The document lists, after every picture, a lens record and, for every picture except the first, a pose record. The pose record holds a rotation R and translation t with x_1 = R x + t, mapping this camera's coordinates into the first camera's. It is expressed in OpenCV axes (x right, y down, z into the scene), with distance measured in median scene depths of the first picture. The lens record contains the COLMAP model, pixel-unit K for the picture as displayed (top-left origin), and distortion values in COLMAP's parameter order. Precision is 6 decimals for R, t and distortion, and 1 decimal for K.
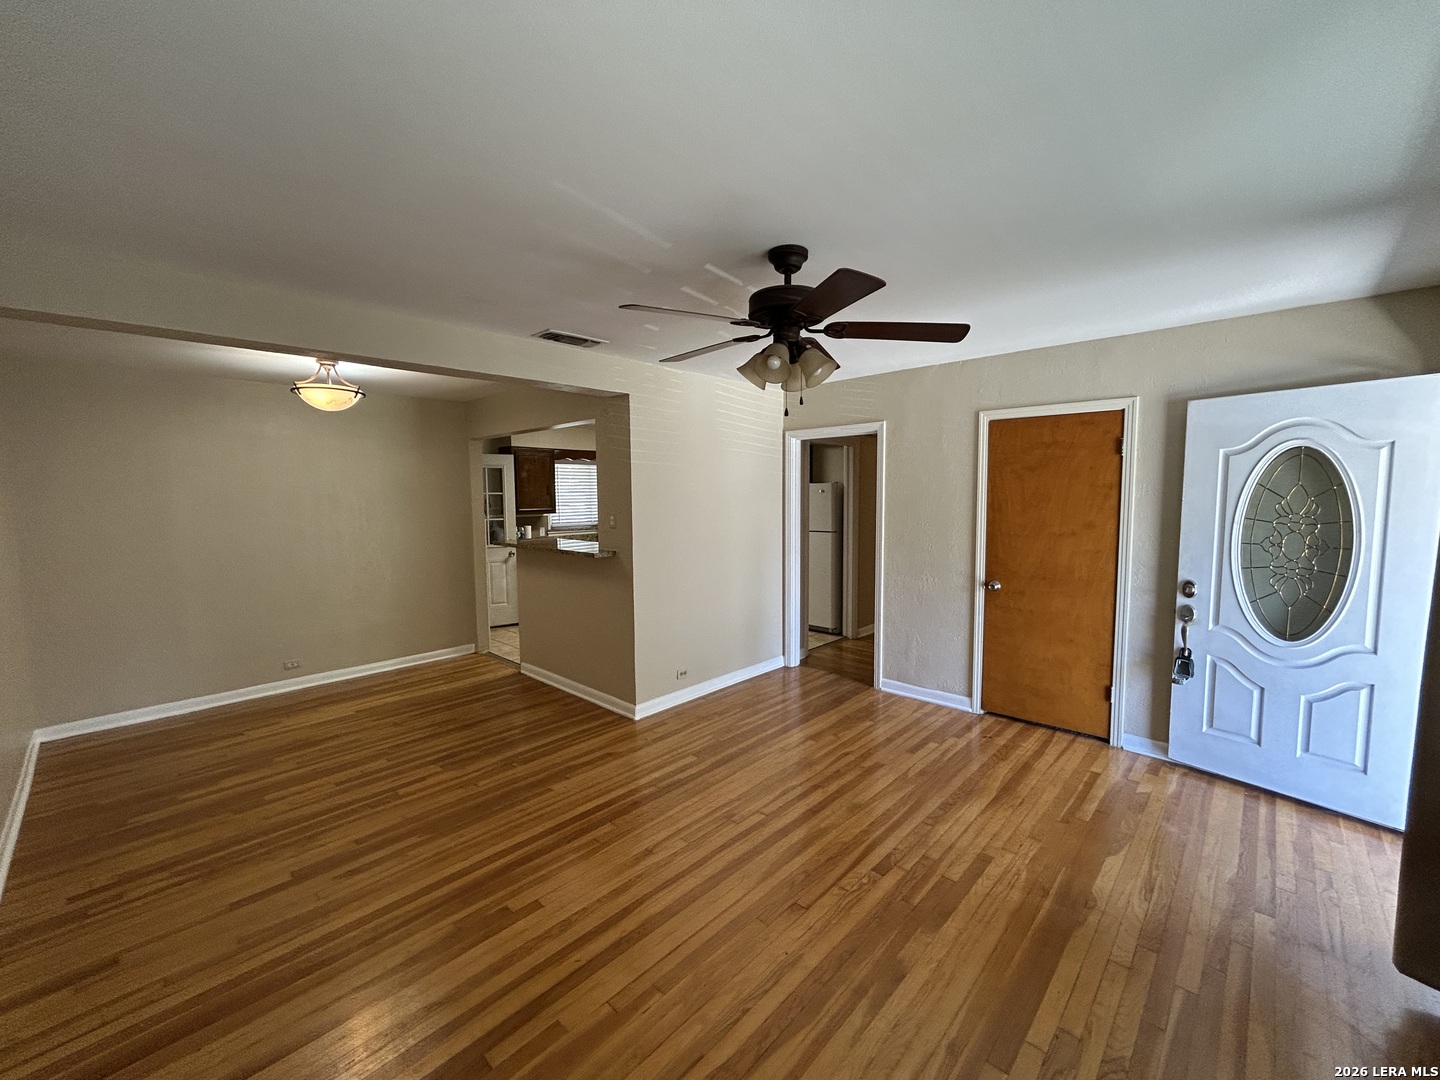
lens RADIAL K [[581.7, 0, 715.5], [0, 581.7, 540.8], [0, 0, 1]] dist [-0.000328, 0.000726]
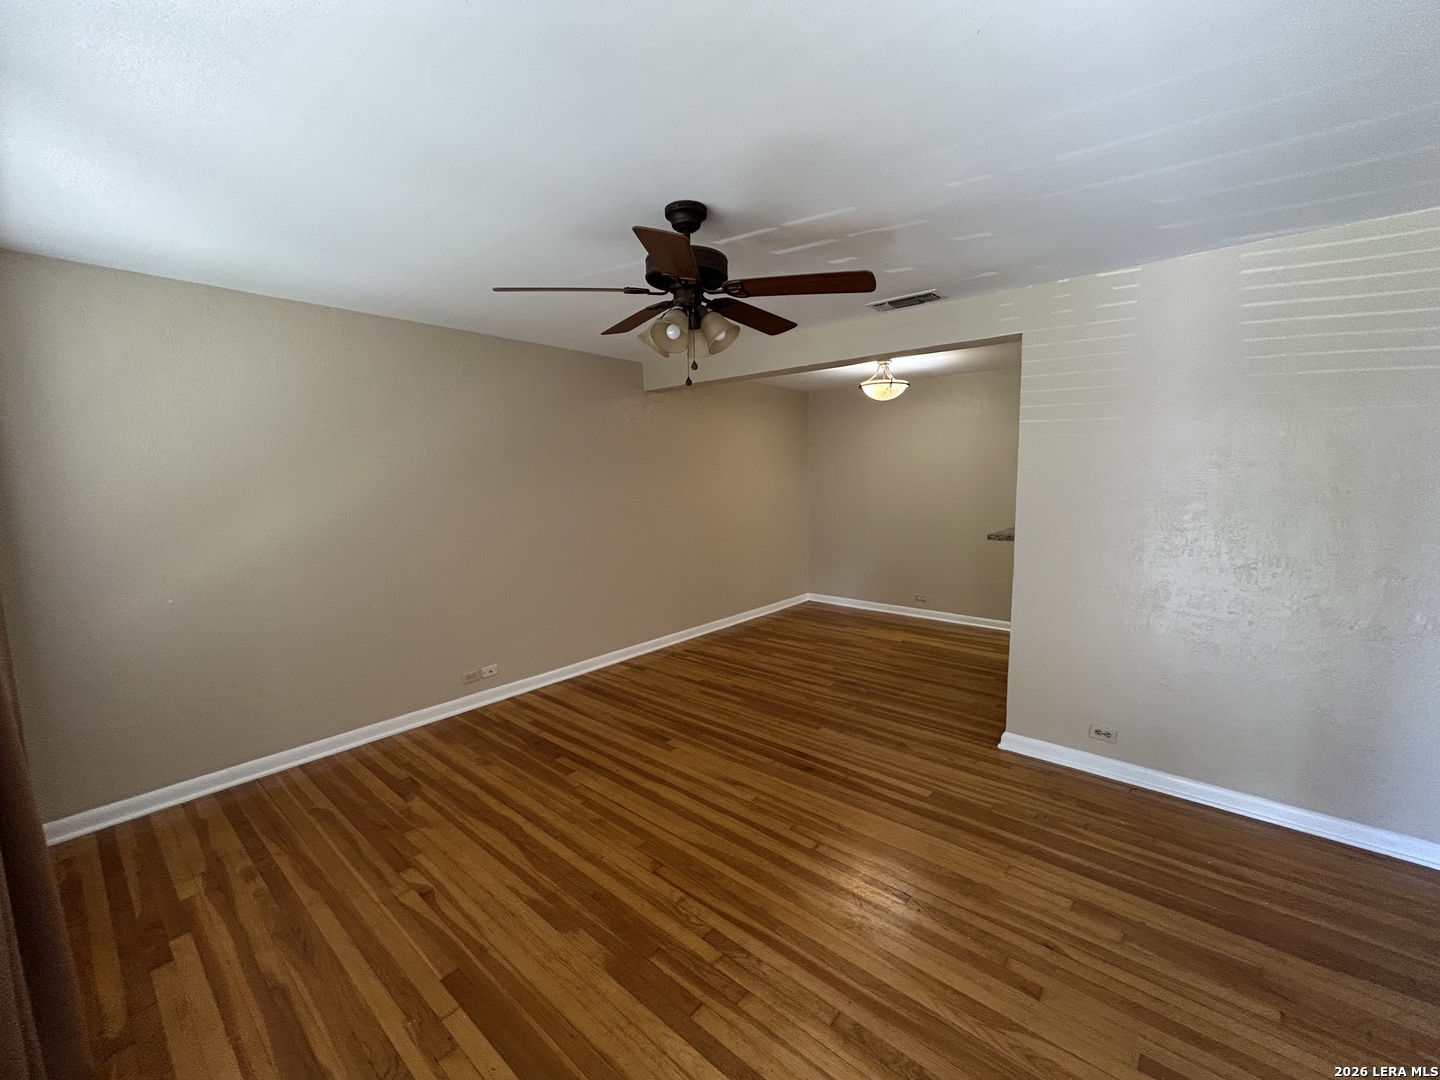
lens RADIAL K [[581.7, 0, 718.9], [0, 581.7, 543.2], [0, 0, 1]] dist [-0.000328, 0.000726]
pose [[0.056638, 0.130071, -0.989886, 0.722902], [-0.071304, 0.989472, 0.125937, -0.053563], [0.995845, 0.063450, 0.065316, 0.659139]]
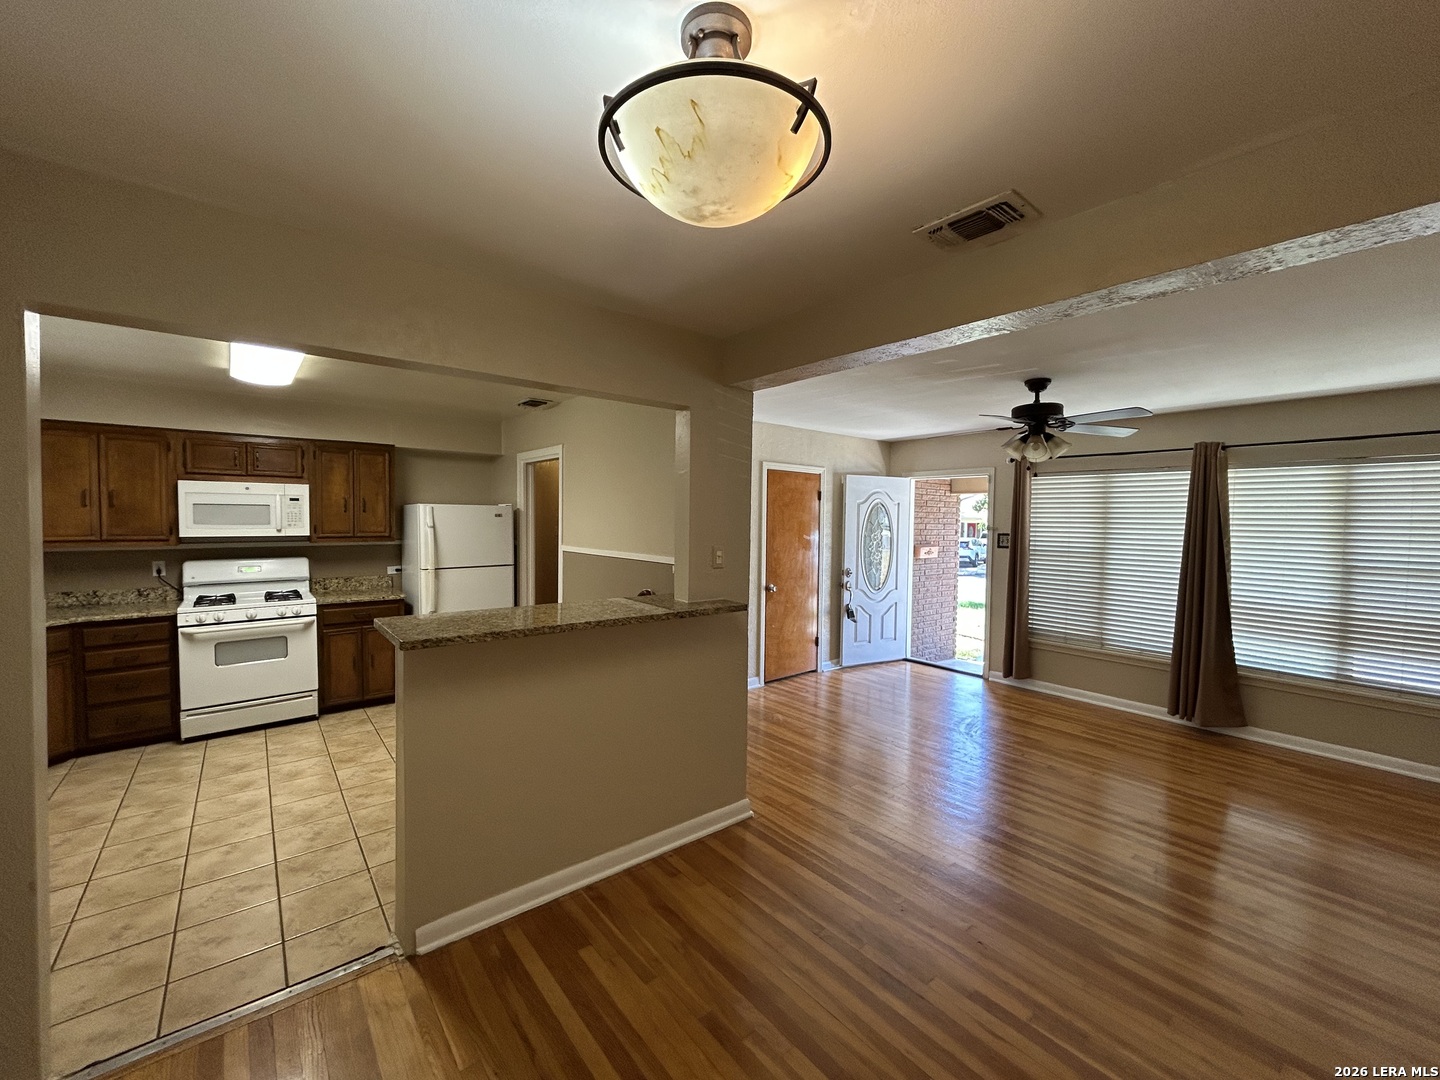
lens RADIAL K [[581.7, 0, 720.6], [0, 581.7, 540.6], [0, 0, 1]] dist [-0.000328, 0.000726]
pose [[0.122970, -0.027856, 0.992019, -1.079768], [0.068131, 0.997485, 0.019564, -0.084676], [-0.990069, 0.065182, 0.124559, 1.116828]]
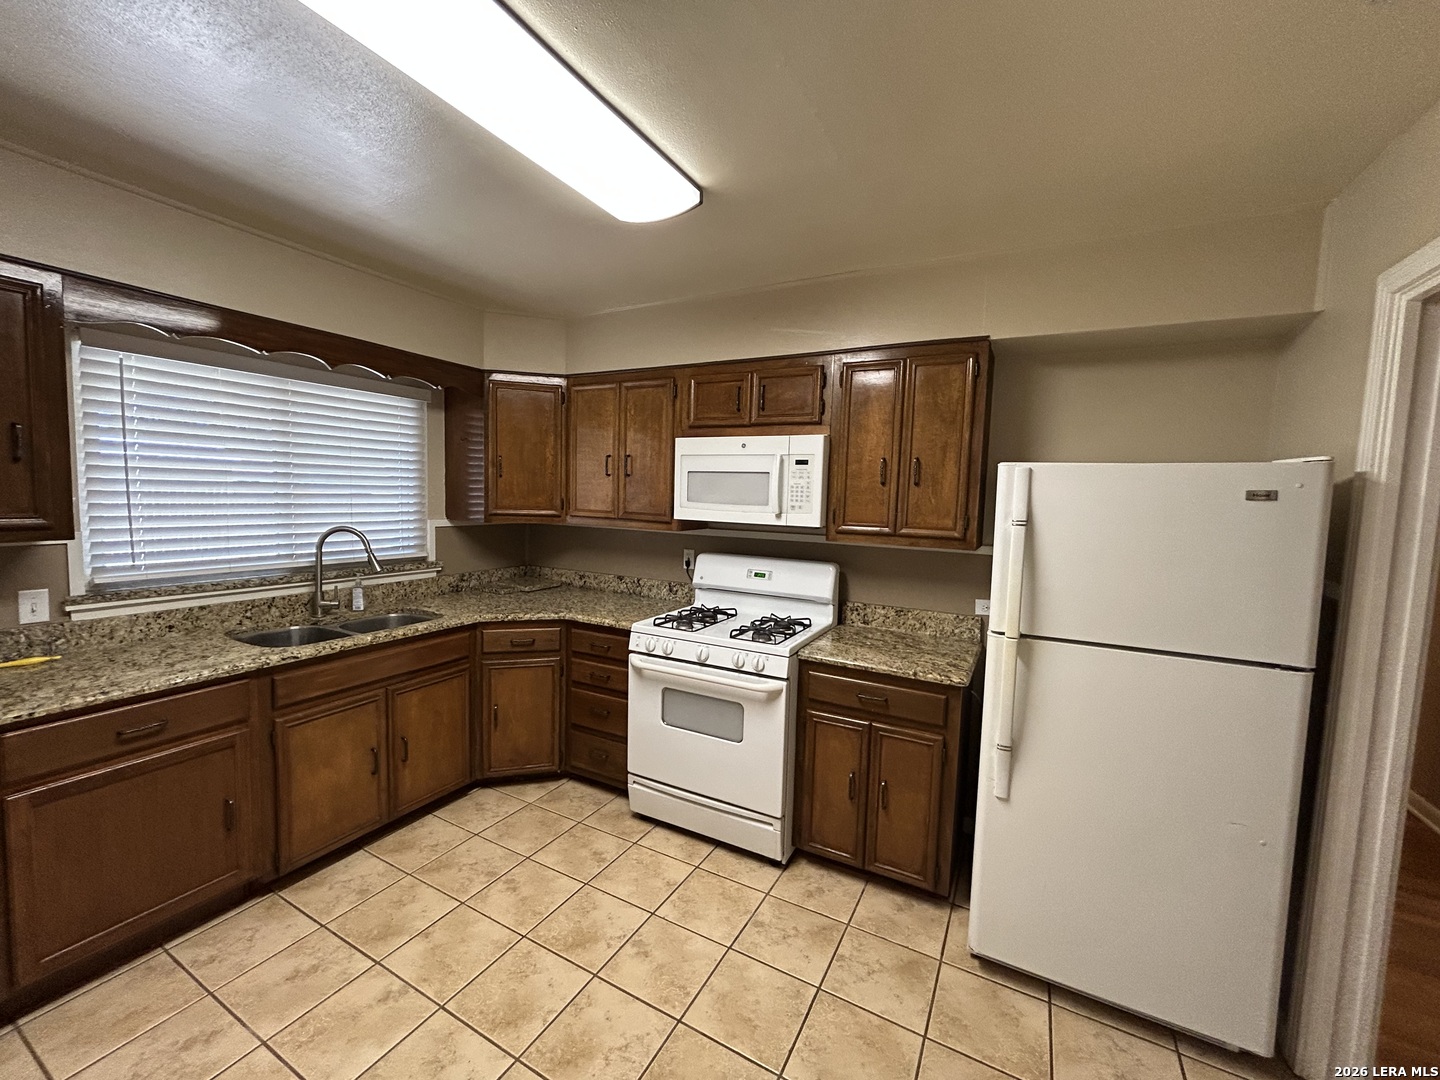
lens RADIAL K [[581.7, 0, 715.1], [0, 581.7, 542.1], [0, 0, 1]] dist [-0.000328, 0.000726]
pose [[0.964450, 0.018353, 0.263627, -0.178132], [-0.020693, 0.999767, 0.006103, -0.118218], [-0.263454, -0.011342, 0.964605, 1.548542]]
